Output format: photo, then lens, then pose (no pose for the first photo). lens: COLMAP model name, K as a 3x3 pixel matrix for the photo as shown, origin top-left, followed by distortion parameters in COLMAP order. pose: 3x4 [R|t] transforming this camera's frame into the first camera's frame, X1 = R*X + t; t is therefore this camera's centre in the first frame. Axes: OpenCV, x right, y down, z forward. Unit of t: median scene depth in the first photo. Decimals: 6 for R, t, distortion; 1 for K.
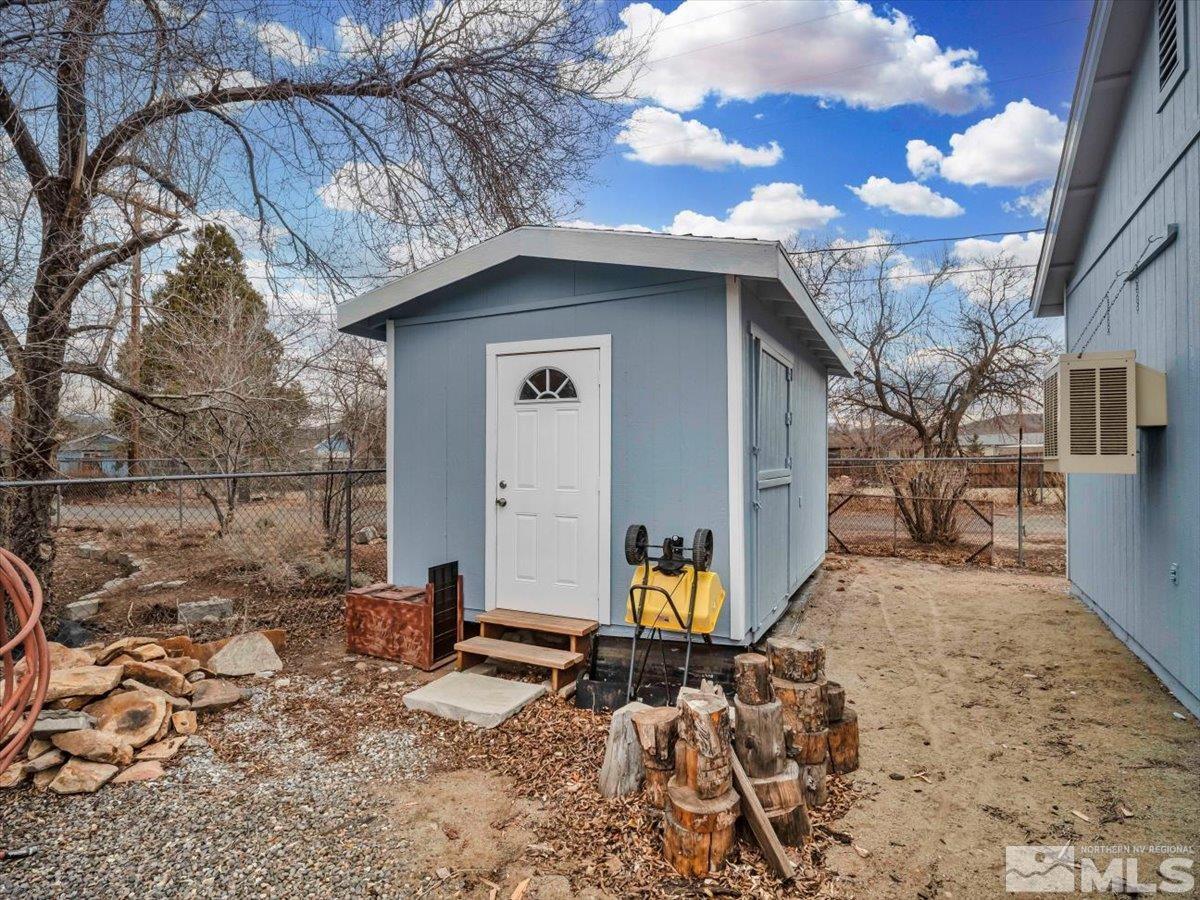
lens RADIAL K [[656.9, 0, 583.7], [0, 656.9, 440.0], [0, 0, 1]] dist [0.000500, -0.001578]
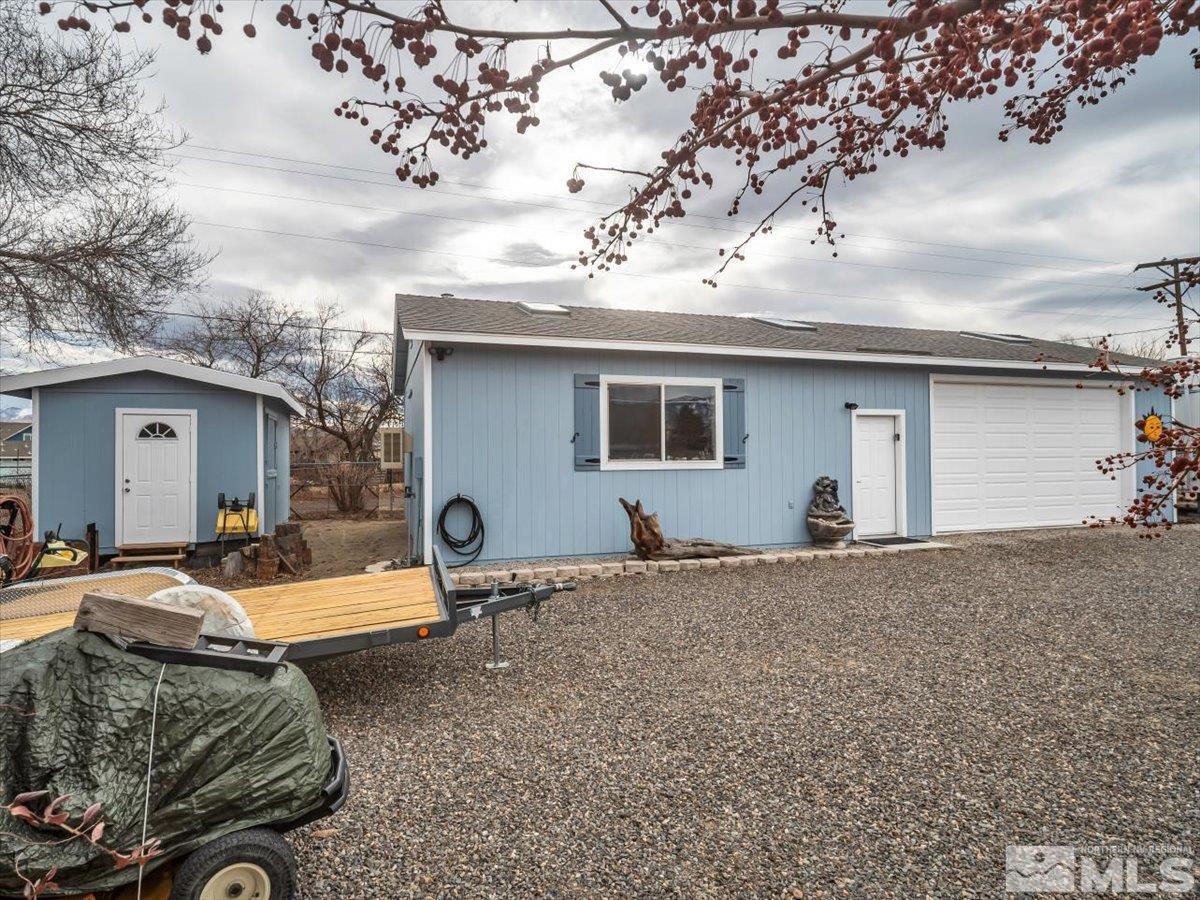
lens RADIAL K [[662.4, 0, 600.0], [0, 662.4, 450.0], [0, 0, 1]] dist [0.004068, -0.001113]
pose [[0.681598, -0.000704, 0.731726, -0.603755], [-0.007414, 0.999942, 0.007868, -0.049051], [-0.731689, -0.010788, 0.681553, -1.358218]]
